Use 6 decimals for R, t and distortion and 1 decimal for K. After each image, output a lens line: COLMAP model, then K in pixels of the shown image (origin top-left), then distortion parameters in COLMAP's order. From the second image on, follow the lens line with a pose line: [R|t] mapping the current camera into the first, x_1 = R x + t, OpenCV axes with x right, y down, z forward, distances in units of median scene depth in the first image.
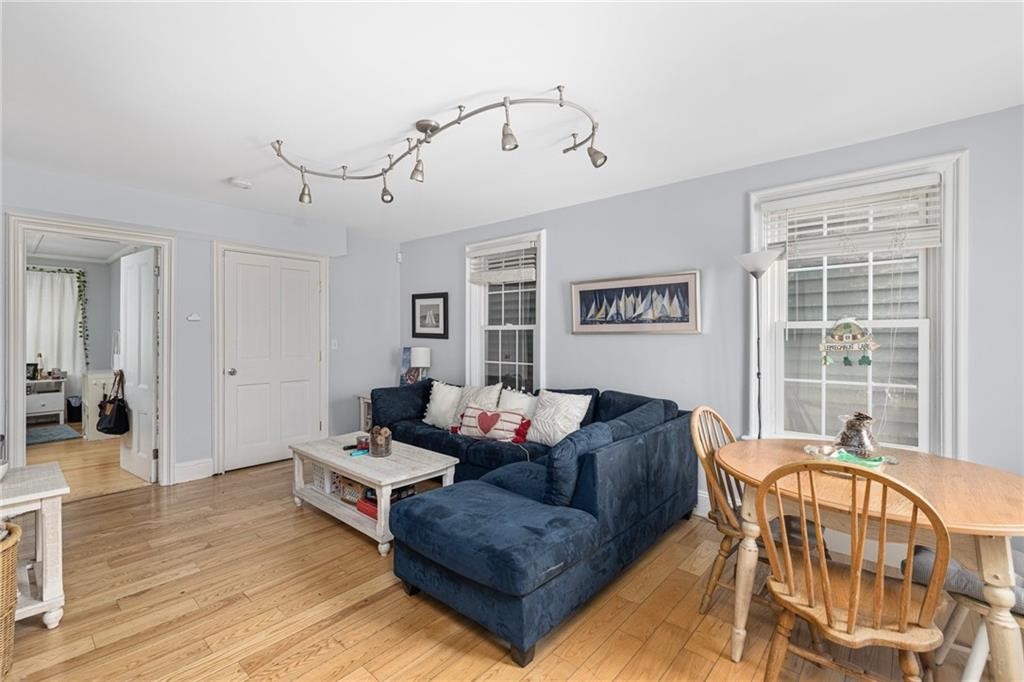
lens RADIAL K [[447.3, 0, 512.0], [0, 447.3, 336.8], [0, 0, 1]] dist [-0.002430, -0.000129]
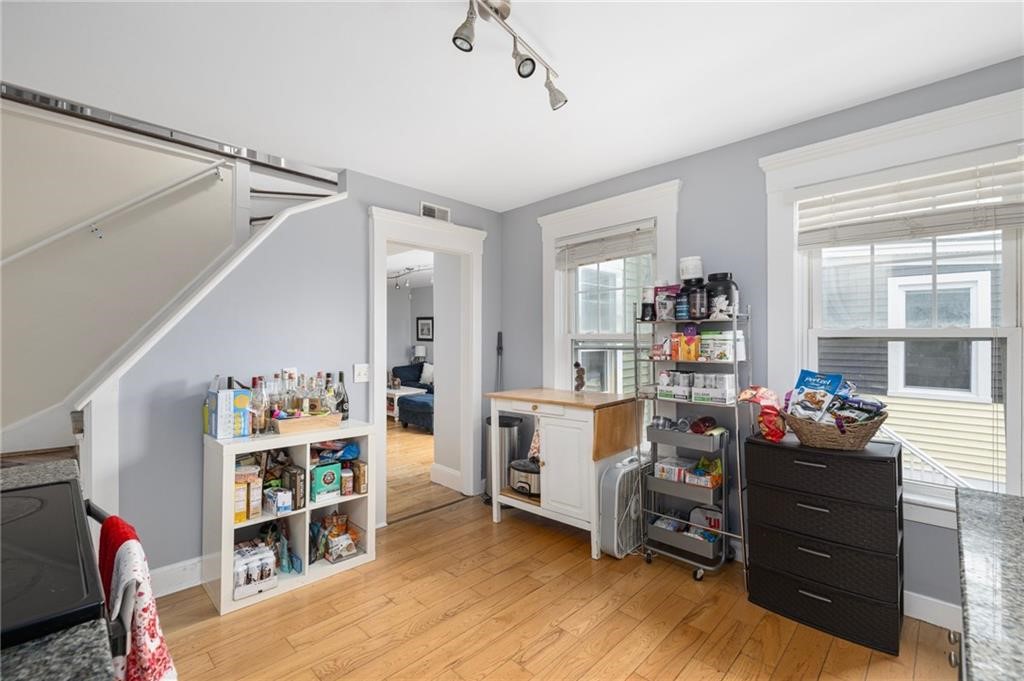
lens RADIAL K [[447.3, 0, 510.0], [0, 447.3, 338.0], [0, 0, 1]] dist [-0.002430, -0.000129]
pose [[0.997311, -0.007842, -0.072871, 0.309648], [0.008068, 0.999963, 0.002816, -0.012534], [0.072847, -0.003397, 0.997337, -0.854312]]
